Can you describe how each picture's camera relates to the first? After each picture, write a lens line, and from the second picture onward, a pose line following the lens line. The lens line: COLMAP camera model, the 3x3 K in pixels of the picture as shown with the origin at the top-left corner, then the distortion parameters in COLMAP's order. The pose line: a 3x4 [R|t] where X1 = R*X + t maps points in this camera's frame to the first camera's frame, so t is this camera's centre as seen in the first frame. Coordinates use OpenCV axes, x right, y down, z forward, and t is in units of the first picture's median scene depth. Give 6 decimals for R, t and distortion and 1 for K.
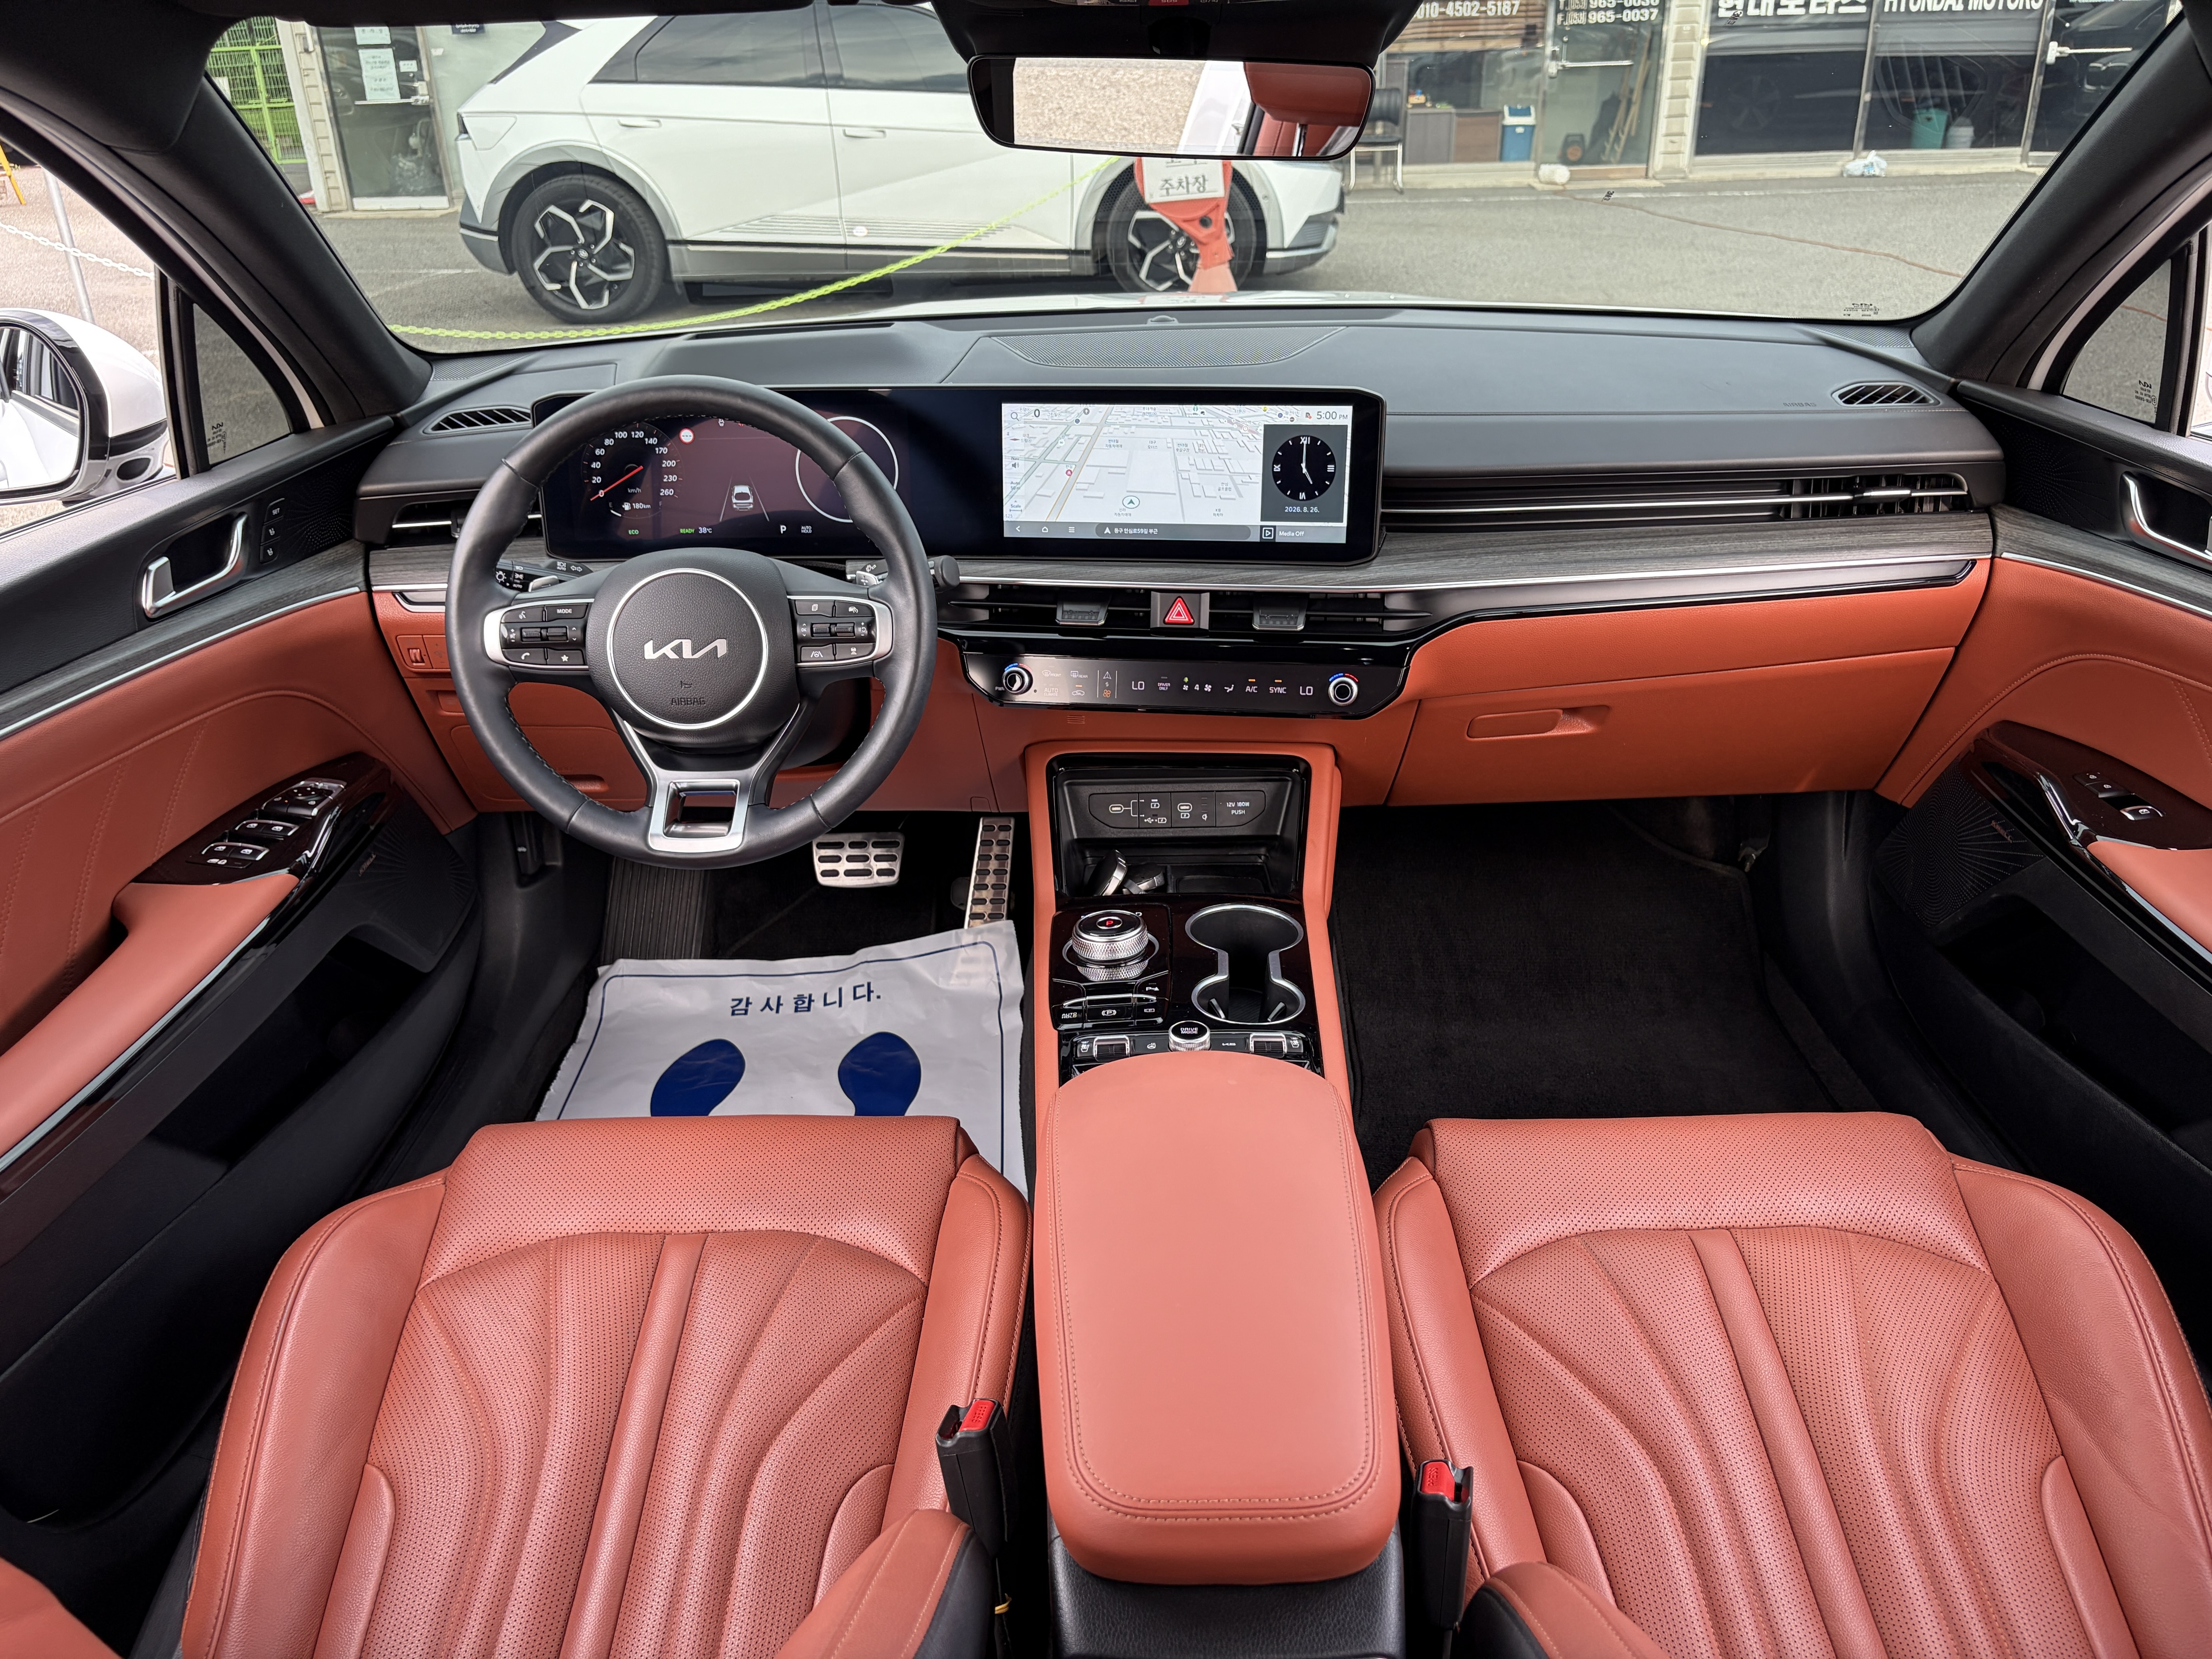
lens RADIAL K [[1648.8, 0, 1172.4], [0, 1648.8, 835.8], [0, 0, 1]] dist [-0.001734, -0.057205]
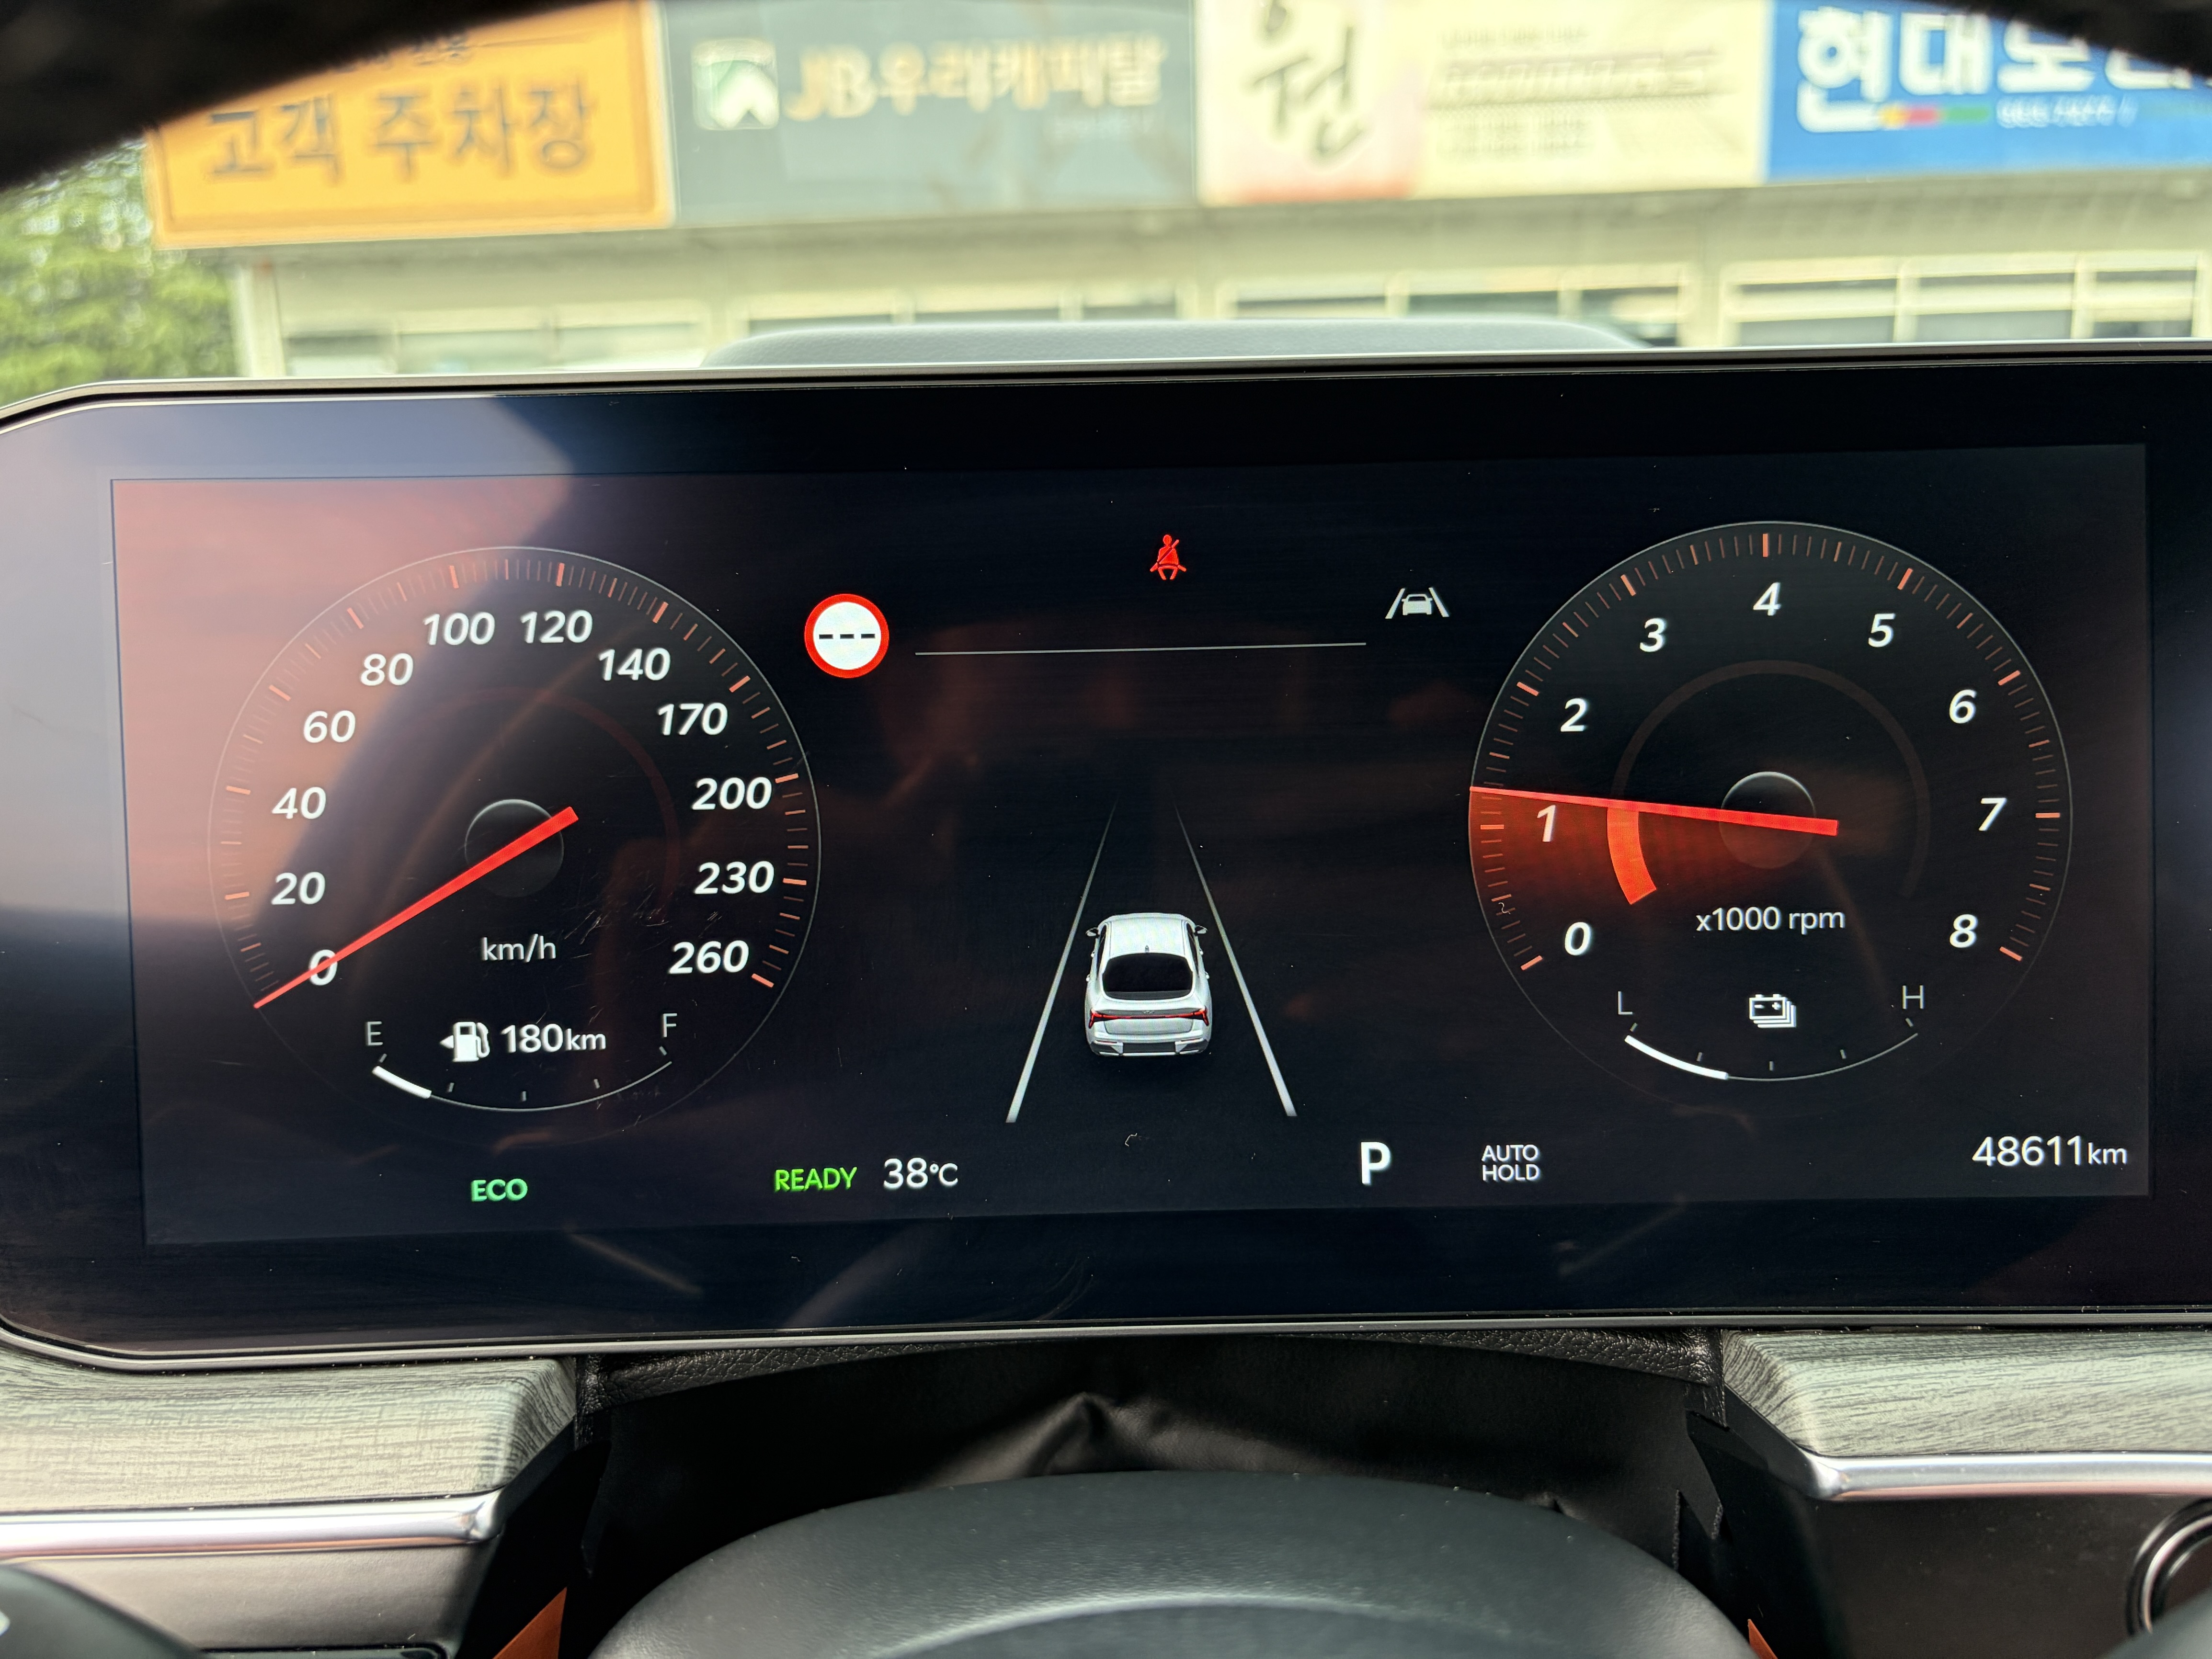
lens RADIAL K [[1648.8, 0, 1172.4], [0, 1648.8, 835.8], [0, 0, 1]] dist [-0.001734, -0.057205]
pose [[0.999371, -0.001749, 0.035428, -0.292052], [0.010345, 0.969727, -0.243971, -0.197250], [-0.033929, 0.244184, 0.969135, 0.915179]]
